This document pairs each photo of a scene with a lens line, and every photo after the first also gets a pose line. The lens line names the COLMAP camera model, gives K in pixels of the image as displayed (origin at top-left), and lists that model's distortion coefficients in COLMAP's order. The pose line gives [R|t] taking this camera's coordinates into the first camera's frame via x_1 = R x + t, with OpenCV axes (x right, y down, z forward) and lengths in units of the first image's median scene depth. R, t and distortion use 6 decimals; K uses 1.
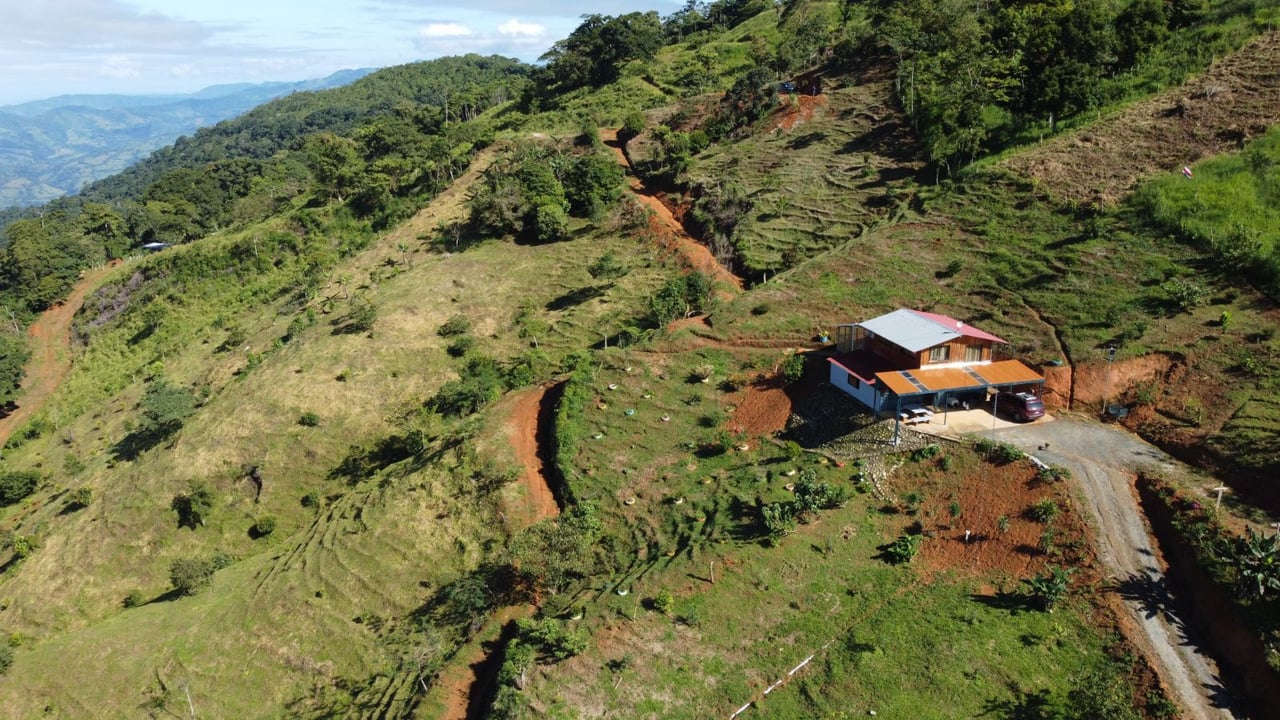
lens RADIAL K [[968.9, 0, 635.0], [0, 968.9, 360.2], [0, 0, 1]] dist [0.001576, -0.005716]
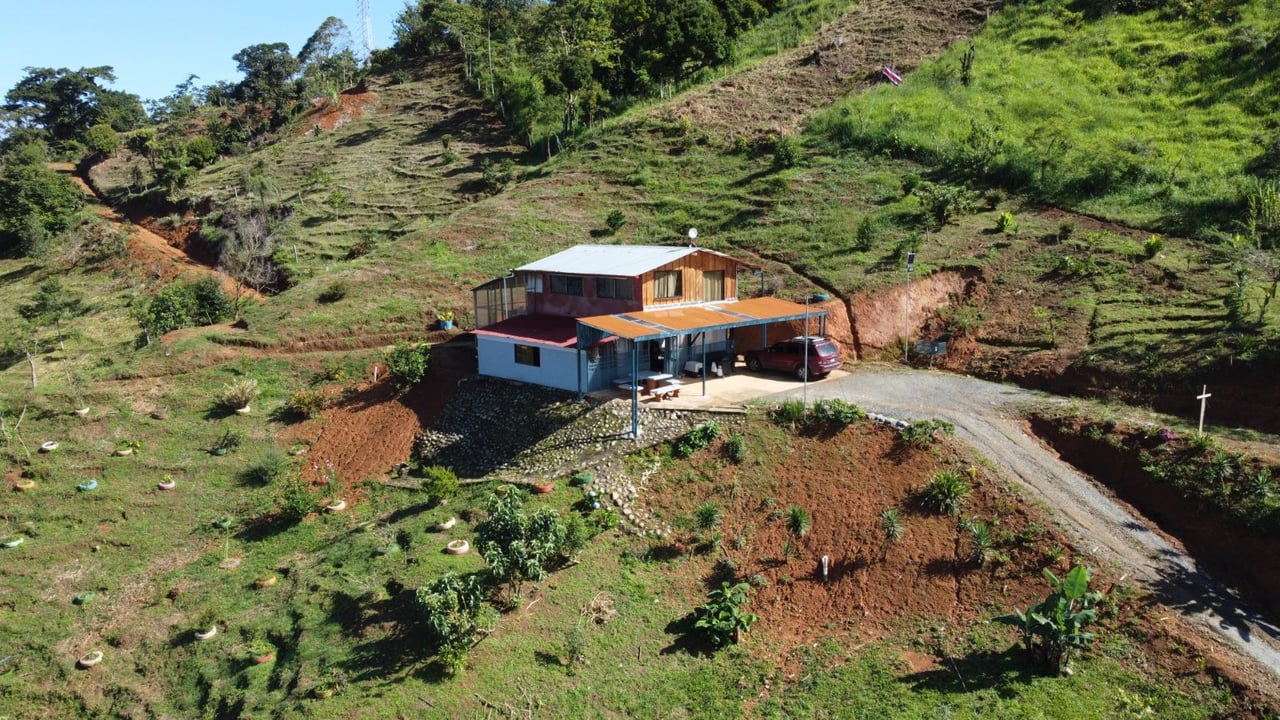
lens RADIAL K [[968.9, 0, 636.8], [0, 968.9, 357.5], [0, 0, 1]] dist [0.001576, -0.005716]
pose [[0.886485, -0.073632, 0.456862, 0.019790], [0.141615, 0.983061, -0.116347, 0.078678], [-0.440556, 0.167838, 0.881896, 0.383299]]
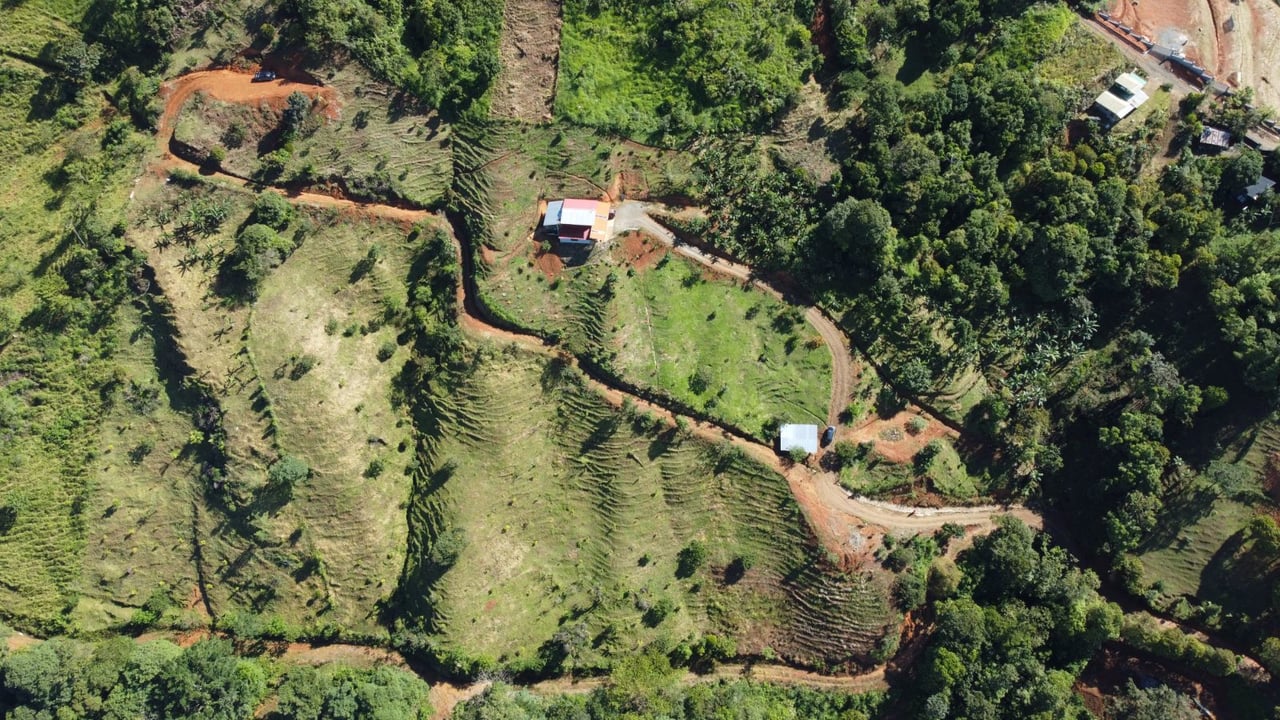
lens RADIAL K [[968.9, 0, 638.3], [0, 968.9, 362.5], [0, 0, 1]] dist [0.001576, -0.005716]
pose [[0.364424, -0.793472, 0.487439, -1.277842], [0.286094, 0.593516, 0.752256, -1.685765], [-0.886197, -0.134687, 0.443299, -0.536048]]
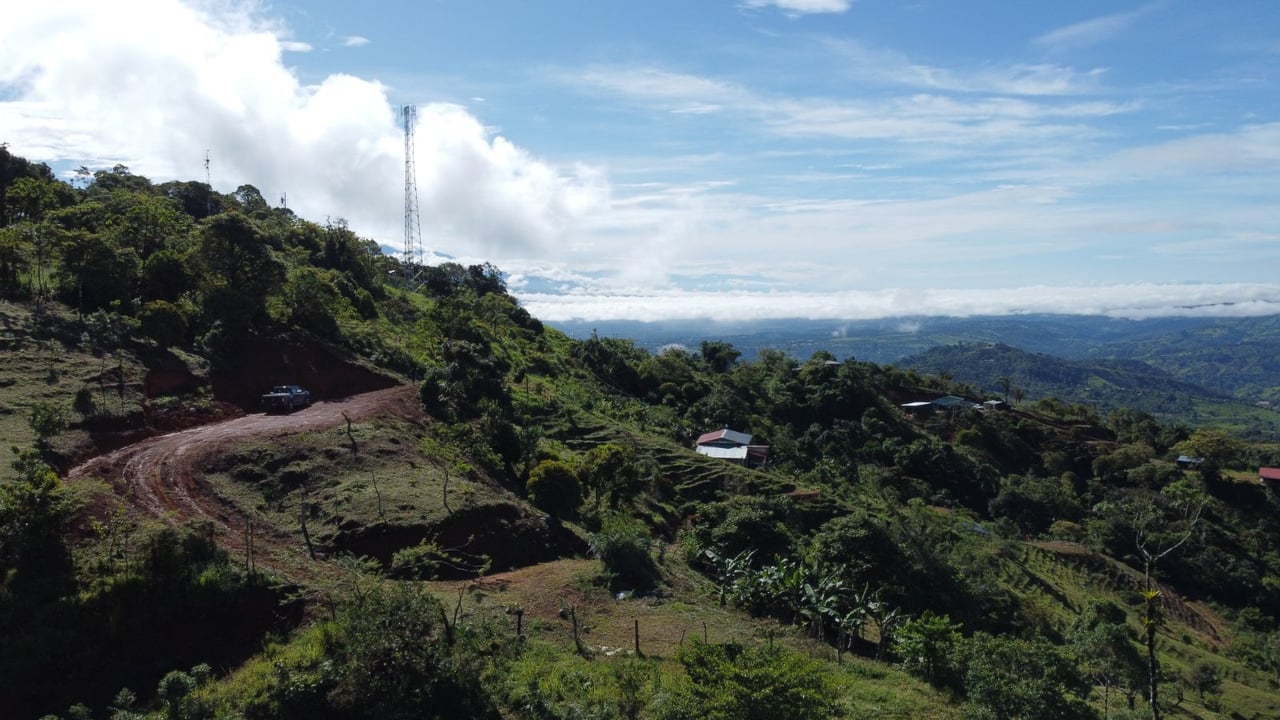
lens RADIAL K [[968.9, 0, 635.9], [0, 968.9, 359.3], [0, 0, 1]] dist [0.001576, -0.005716]
pose [[-0.893965, -0.005601, 0.448102, -0.342516], [0.159177, 0.930750, 0.329192, -0.697526], [-0.418915, 0.365613, -0.831166, 2.150796]]
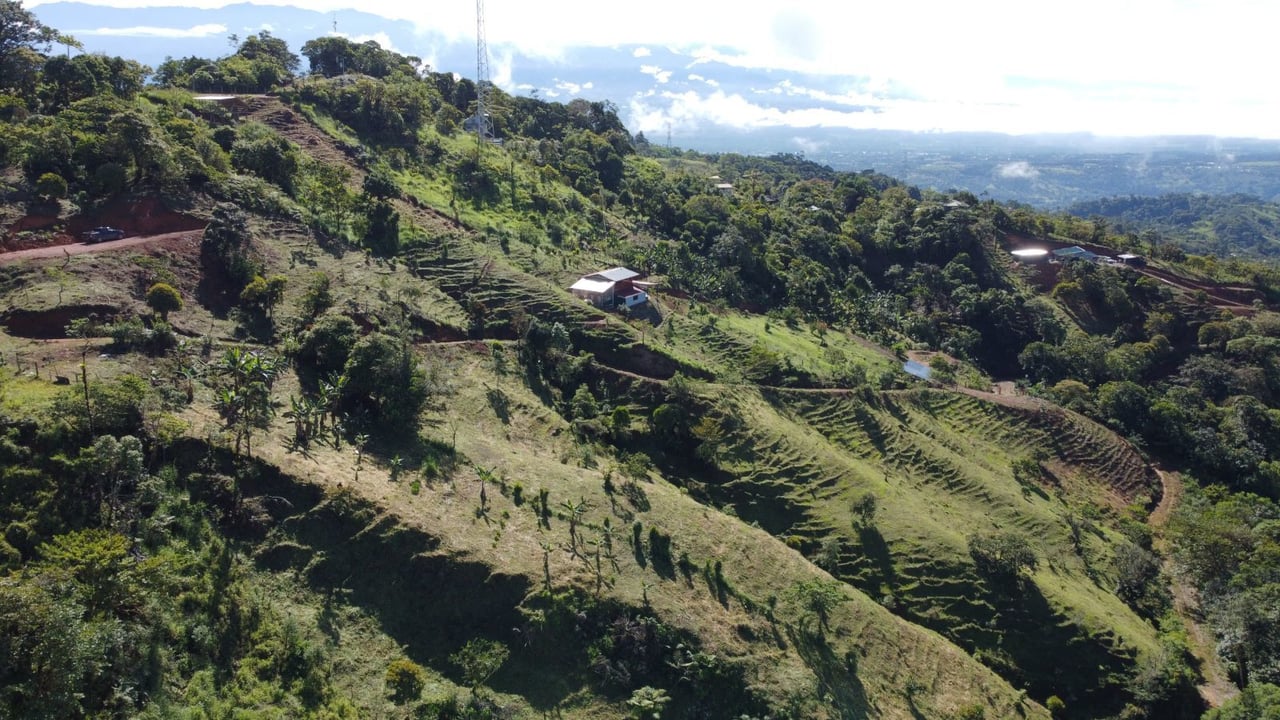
lens RADIAL K [[968.9, 0, 638.1], [0, 968.9, 360.1], [0, 0, 1]] dist [0.001576, -0.005716]
pose [[-0.678394, -0.183250, 0.711478, -1.236014], [0.224783, 0.870188, 0.438459, -0.728718], [-0.699467, 0.457376, -0.549139, 1.933402]]
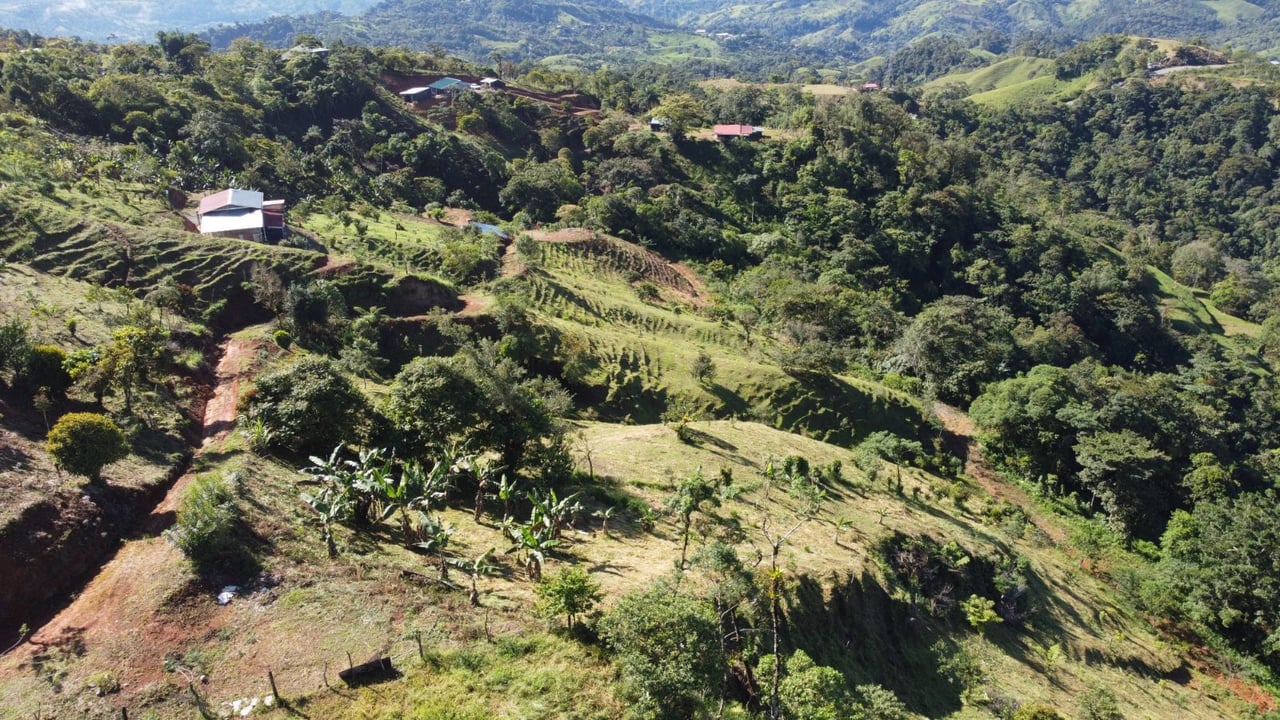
lens RADIAL K [[968.9, 0, 635.7], [0, 968.9, 351.3], [0, 0, 1]] dist [0.001576, -0.005716]
pose [[-0.998066, 0.051933, -0.034173, -0.287811], [0.015774, 0.743248, 0.668830, -0.803346], [0.060134, 0.666997, -0.742630, 2.042533]]
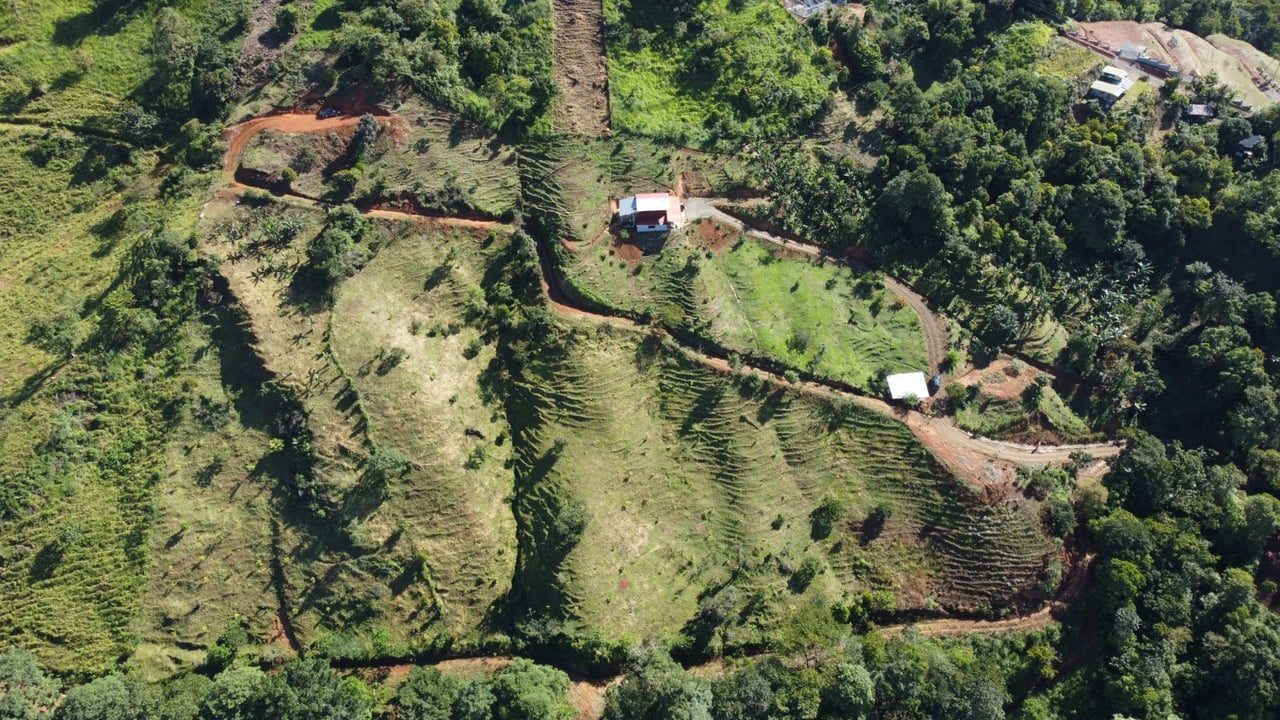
lens RADIAL K [[968.9, 0, 639.0], [0, 968.9, 362.3], [0, 0, 1]] dist [0.001576, -0.005716]
pose [[0.222176, -0.638275, 0.737050, -1.990862], [0.301899, 0.763827, 0.570460, -1.207475], [-0.927089, 0.095772, 0.362399, -0.076930]]
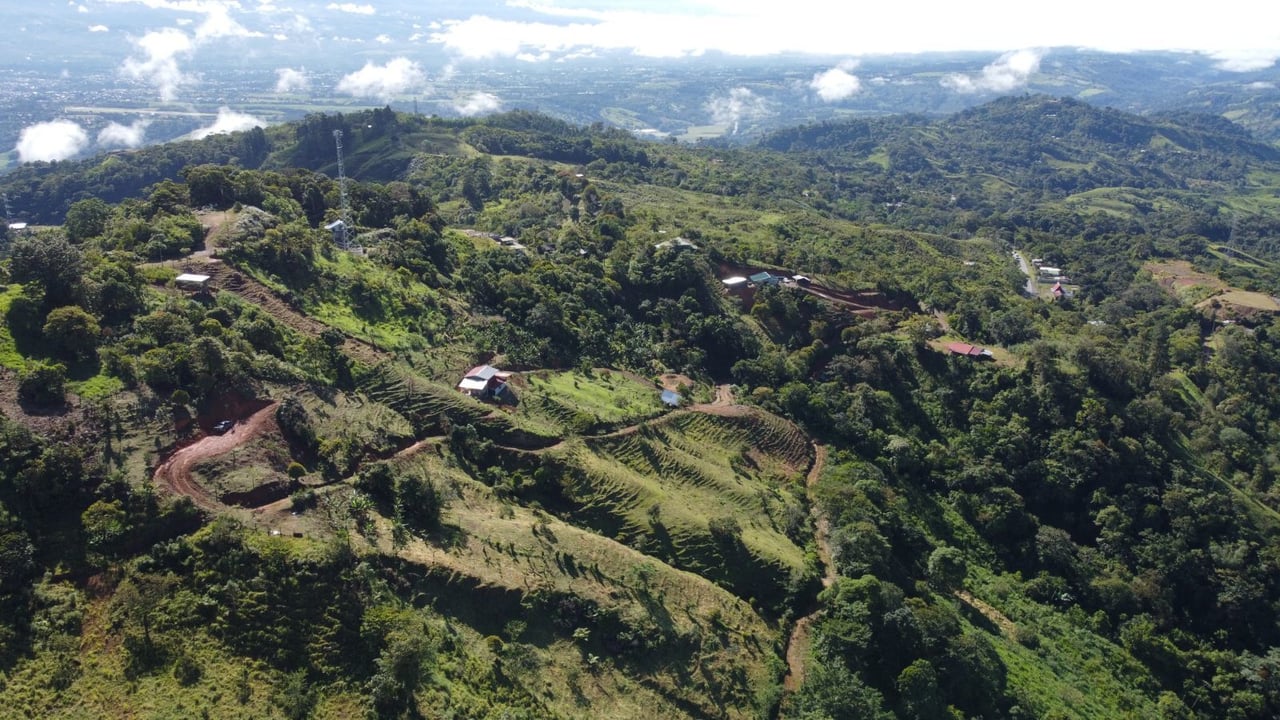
lens RADIAL K [[968.9, 0, 640.3], [0, 968.9, 356.6], [0, 0, 1]] dist [0.001576, -0.005716]
pose [[-0.855467, -0.166657, 0.490308, -1.706629], [0.163594, 0.811346, 0.561208, -1.728909], [-0.491339, 0.560306, -0.666815, 2.597675]]
